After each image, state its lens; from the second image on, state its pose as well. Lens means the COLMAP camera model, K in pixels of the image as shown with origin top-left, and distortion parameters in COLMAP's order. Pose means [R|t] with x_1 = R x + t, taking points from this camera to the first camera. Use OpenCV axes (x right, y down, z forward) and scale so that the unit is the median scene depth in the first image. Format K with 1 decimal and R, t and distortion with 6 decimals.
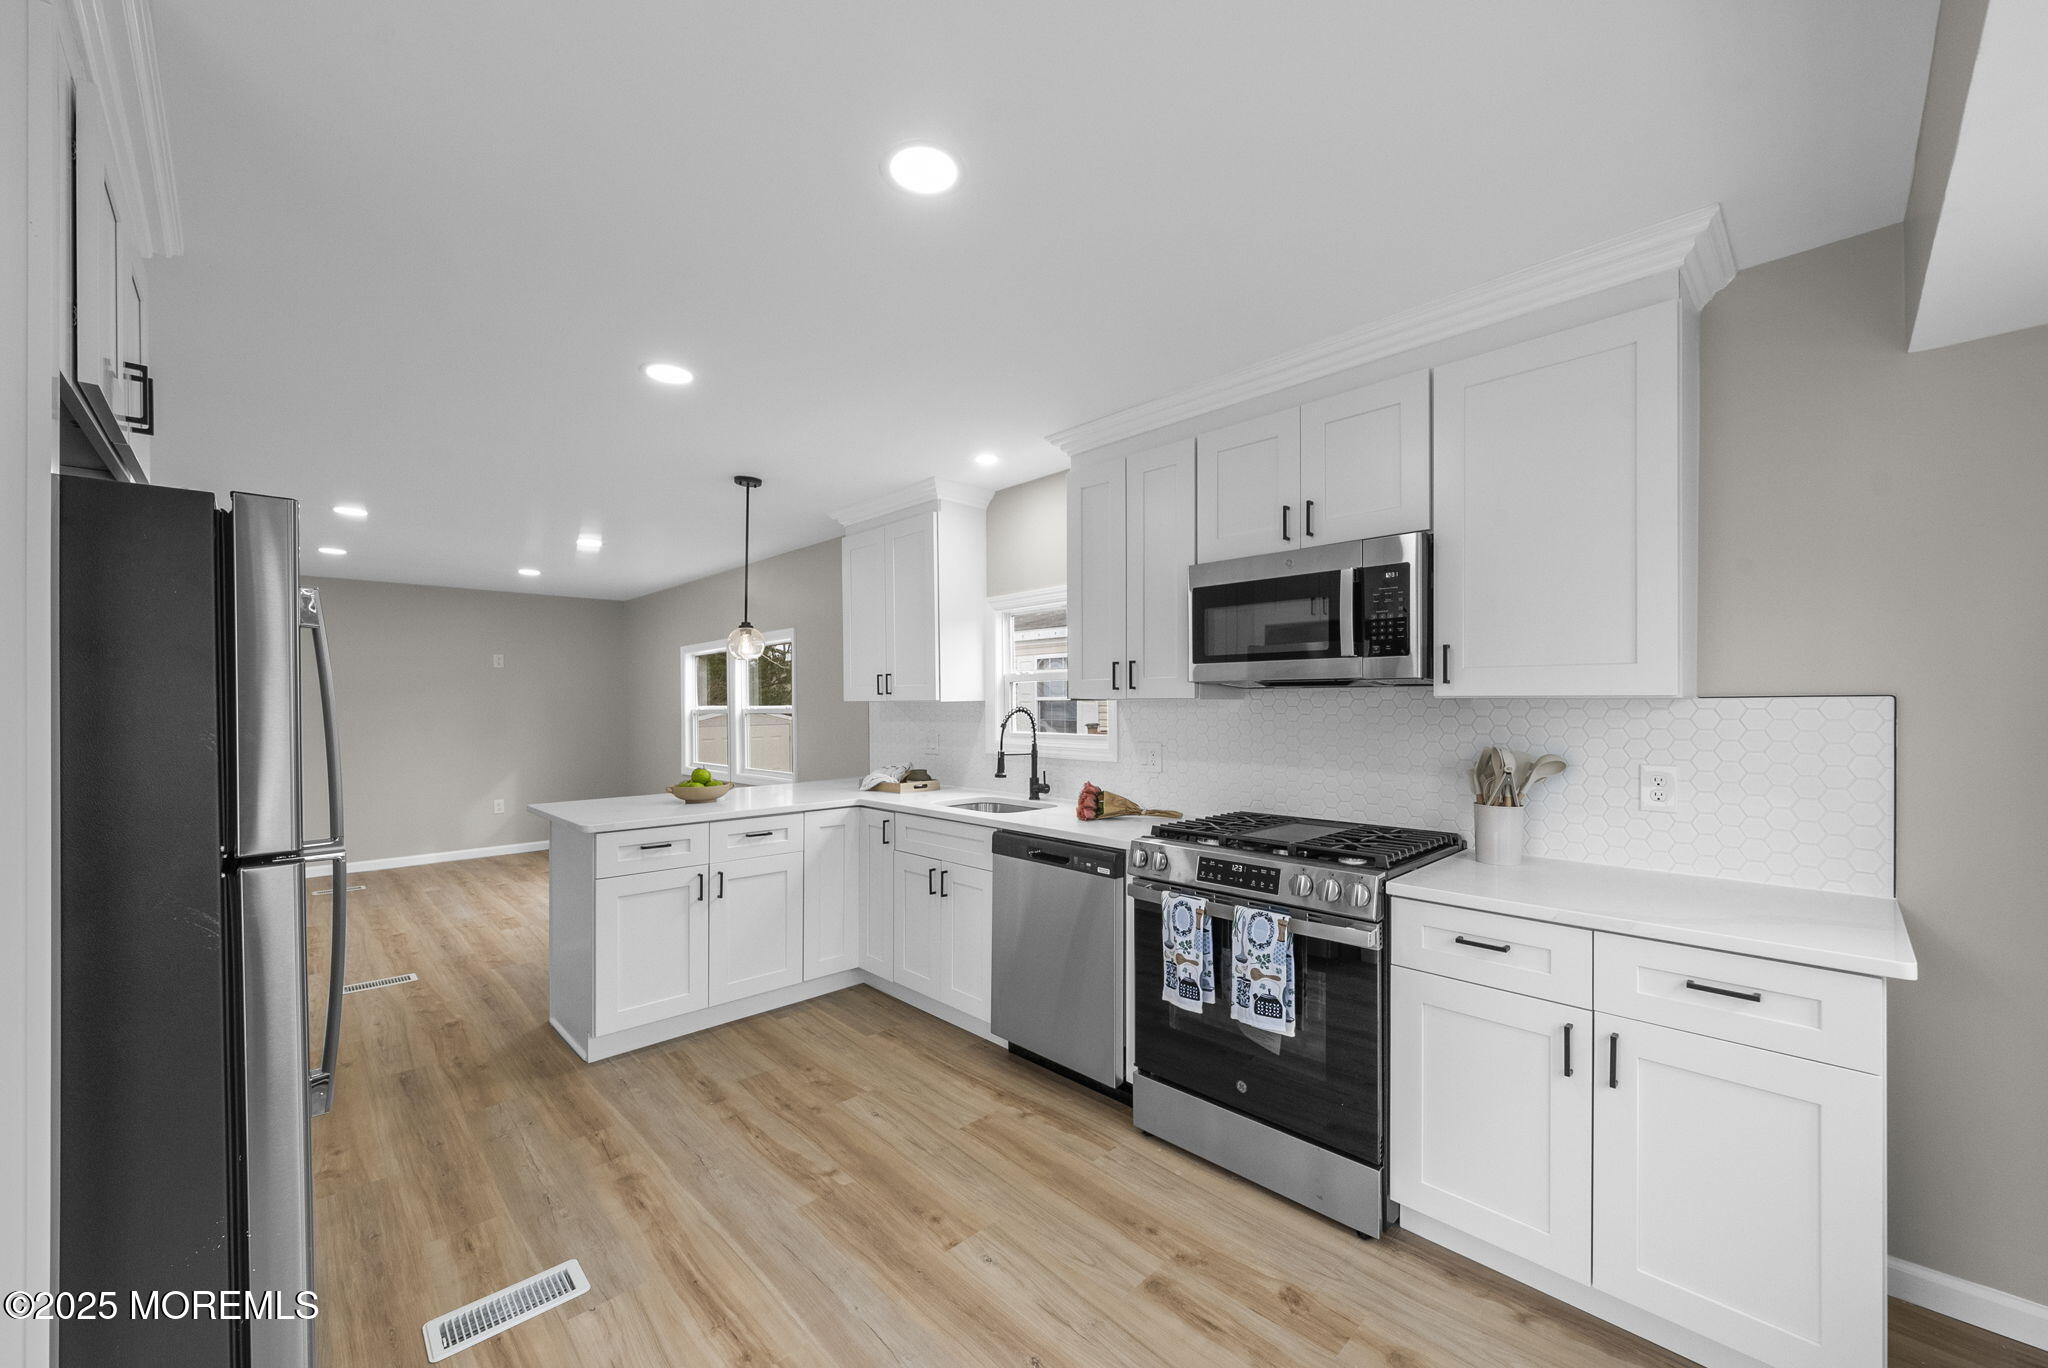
lens RADIAL K [[782.0, 0, 1029.5], [0, 782.0, 703.3], [0, 0, 1]] dist [-0.000261, -0.000043]
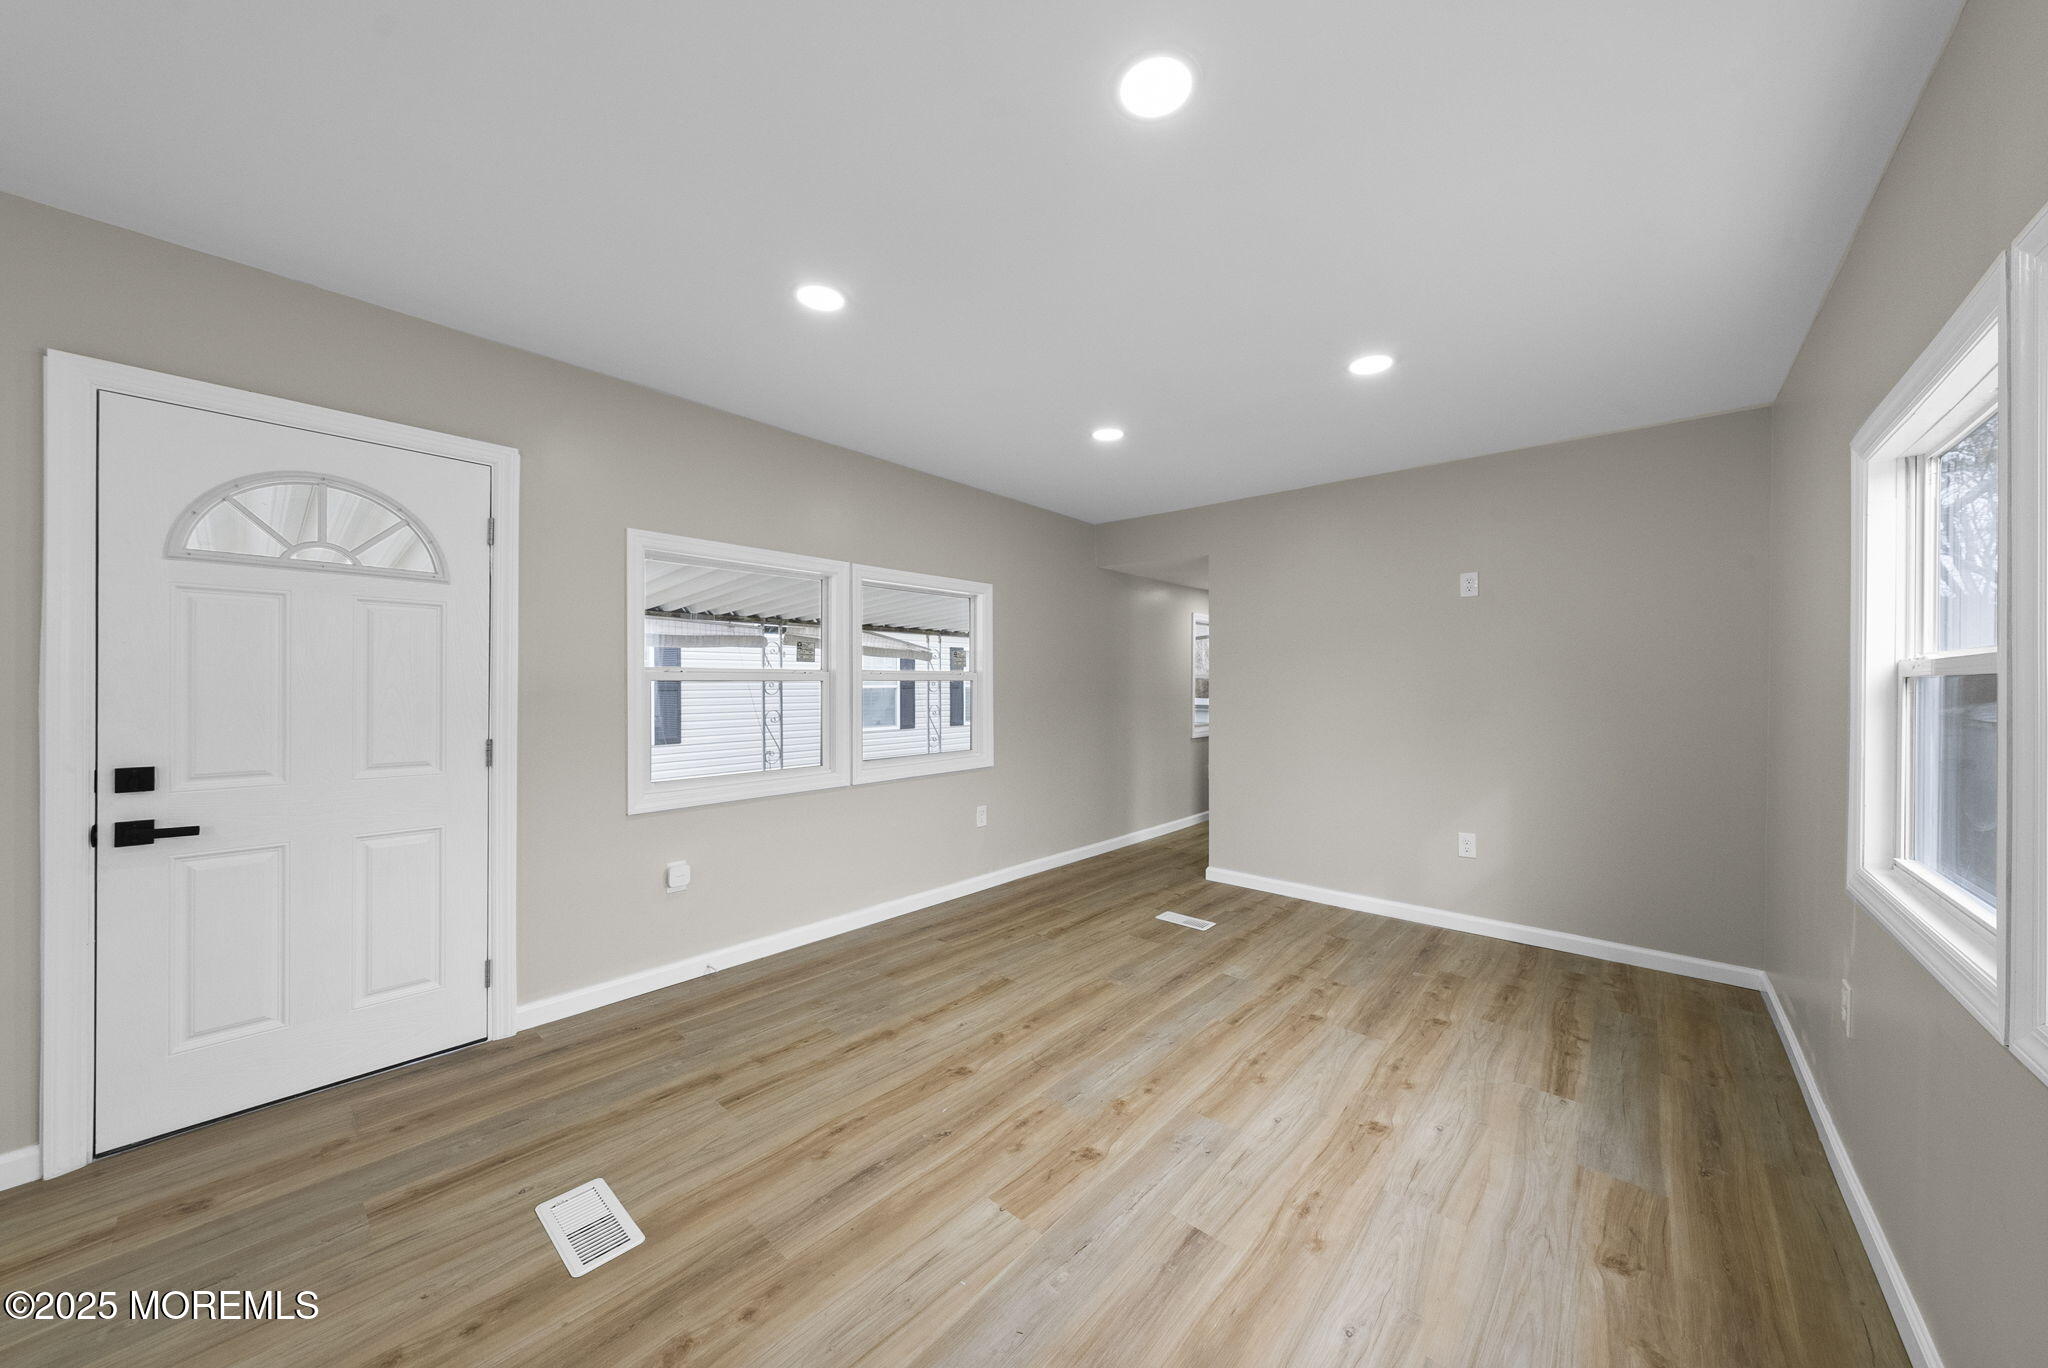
lens RADIAL K [[698.9, 0, 1033.2], [0, 698.9, 689.9], [0, 0, 1]] dist [0.000196, -0.000168]
pose [[0.084590, 0.014780, -0.996306, -0.567502], [-0.004851, 0.999884, 0.014422, 0.041395], [0.996404, 0.003613, 0.084652, 1.766544]]
